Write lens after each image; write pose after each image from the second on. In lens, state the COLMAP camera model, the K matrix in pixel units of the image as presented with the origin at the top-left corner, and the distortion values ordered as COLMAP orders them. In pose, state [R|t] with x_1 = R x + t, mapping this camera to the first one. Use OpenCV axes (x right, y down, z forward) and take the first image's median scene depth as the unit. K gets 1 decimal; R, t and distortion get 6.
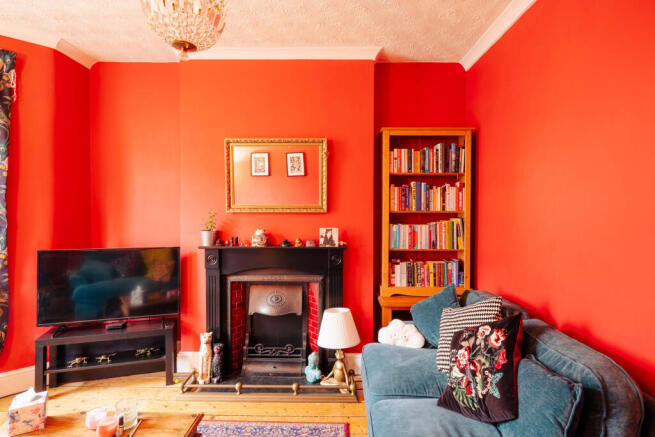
lens RADIAL K [[352.5, 0, 327.0], [0, 352.5, 213.5], [0, 0, 1]] dist [0.001697, -0.001428]
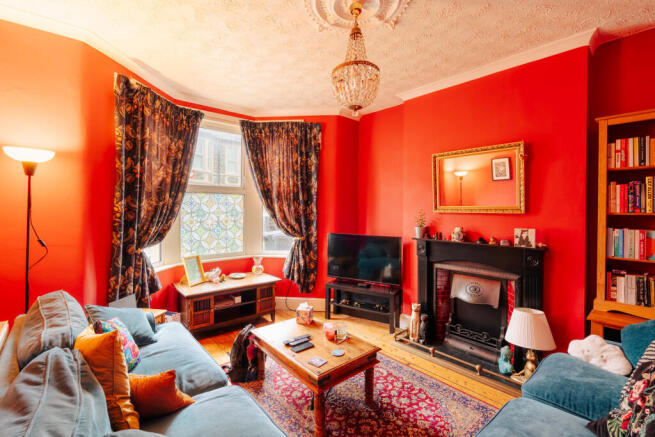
lens RADIAL K [[305.5, 0, 327.2], [0, 305.5, 214.7], [0, 0, 1]] dist [-0.002466, 0.000470]
pose [[0.661937, 0.015709, -0.749395, 0.285986], [-0.017156, 0.999836, 0.005805, 0.005163], [0.749363, 0.009014, 0.662098, -0.010878]]
